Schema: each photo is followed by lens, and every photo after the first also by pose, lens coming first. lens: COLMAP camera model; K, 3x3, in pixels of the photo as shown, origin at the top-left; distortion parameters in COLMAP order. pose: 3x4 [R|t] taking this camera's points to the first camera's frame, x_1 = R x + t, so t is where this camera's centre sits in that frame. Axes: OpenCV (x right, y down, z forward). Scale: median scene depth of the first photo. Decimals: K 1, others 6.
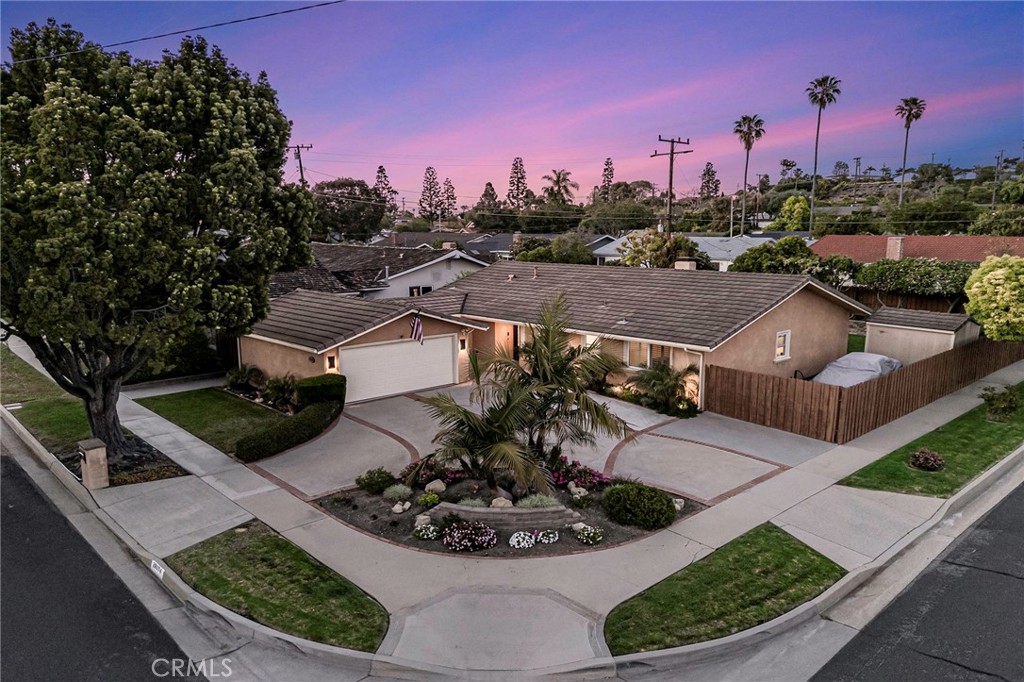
lens RADIAL K [[739.5, 0, 519.6], [0, 739.5, 355.1], [0, 0, 1]] dist [0.059771, -0.049536]
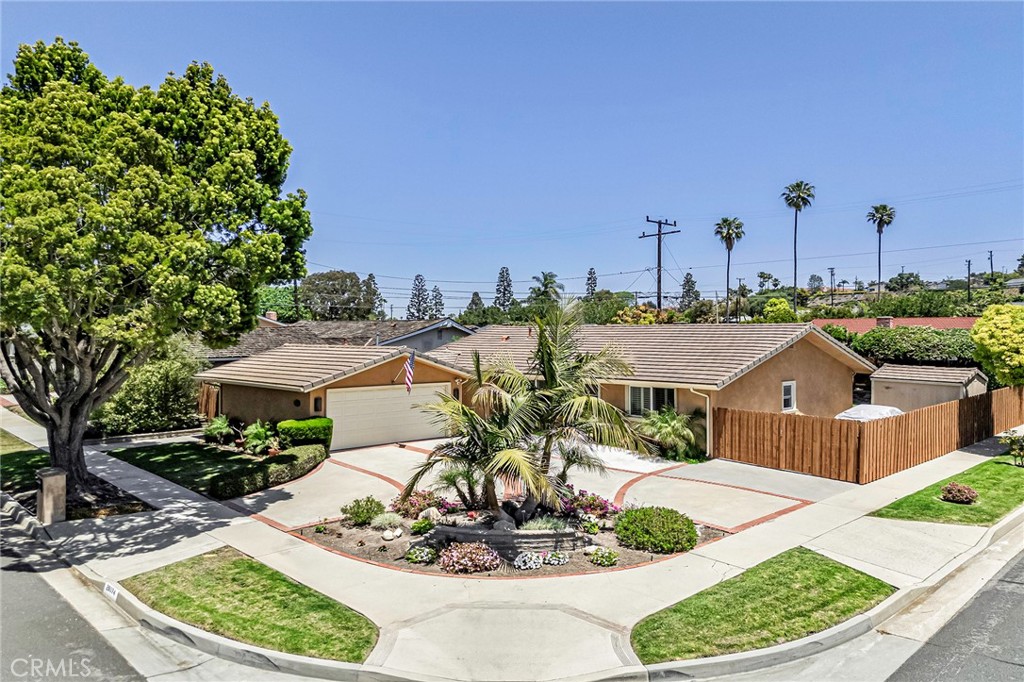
lens RADIAL K [[739.5, 0, 519.1], [0, 739.5, 334.3], [0, 0, 1]] dist [0.059771, -0.049536]
pose [[0.999795, 0.004334, 0.019780, -0.023796], [-0.000735, 0.983944, -0.178476, 0.125534], [-0.020236, 0.178425, 0.983745, 0.067781]]
